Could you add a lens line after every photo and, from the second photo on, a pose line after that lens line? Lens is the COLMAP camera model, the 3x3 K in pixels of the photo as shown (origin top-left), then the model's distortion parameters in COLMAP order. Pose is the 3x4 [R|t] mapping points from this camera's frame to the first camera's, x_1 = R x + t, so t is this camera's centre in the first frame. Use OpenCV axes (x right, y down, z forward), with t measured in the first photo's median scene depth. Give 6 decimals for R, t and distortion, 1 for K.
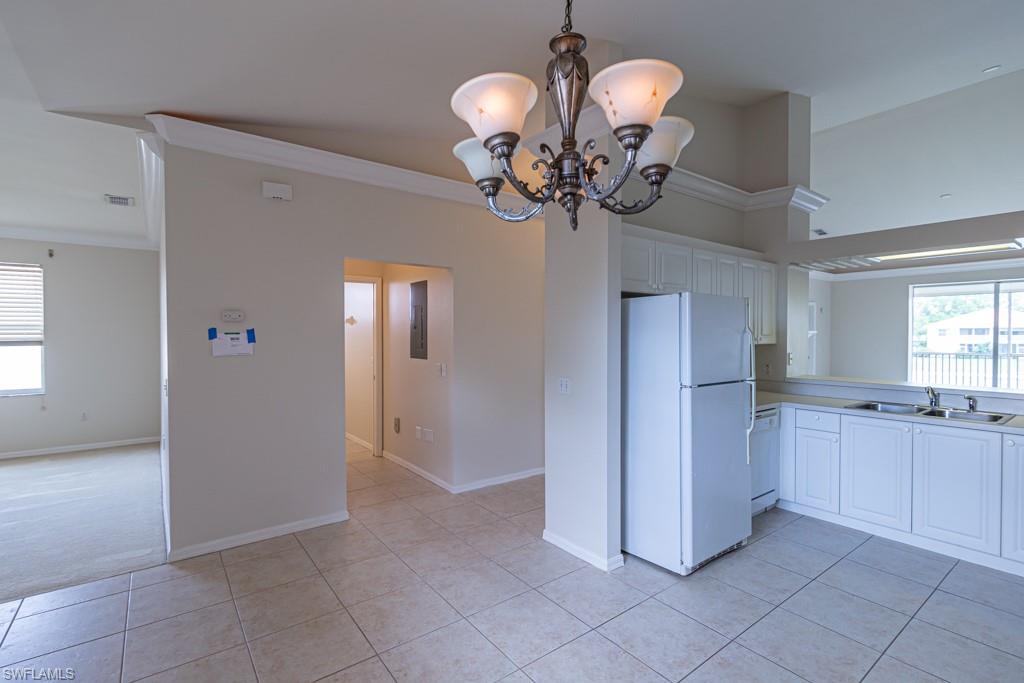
lens RADIAL K [[473.3, 0, 512.0], [0, 473.3, 341.5], [0, 0, 1]] dist [-0.002797, -0.000783]
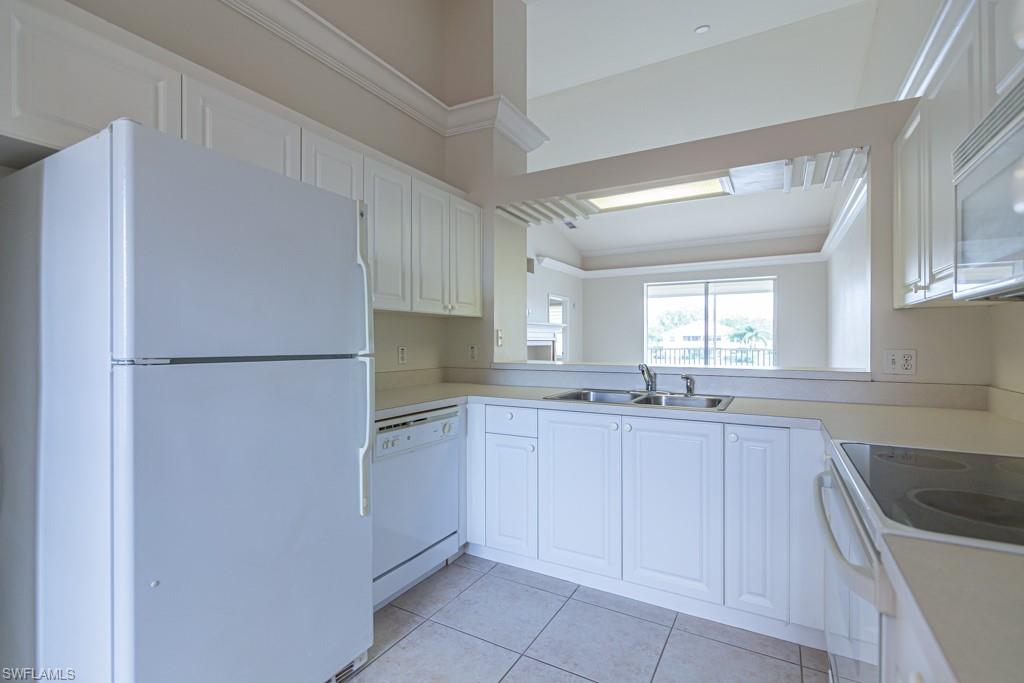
lens RADIAL K [[462.3, 0, 515.7], [0, 462.3, 345.5], [0, 0, 1]] dist [-0.002594, -0.000488]
pose [[0.916631, -0.003488, 0.399720, 0.398420], [0.007434, 0.999938, -0.008322, 0.067944], [-0.399666, 0.010600, 0.916600, 0.405501]]
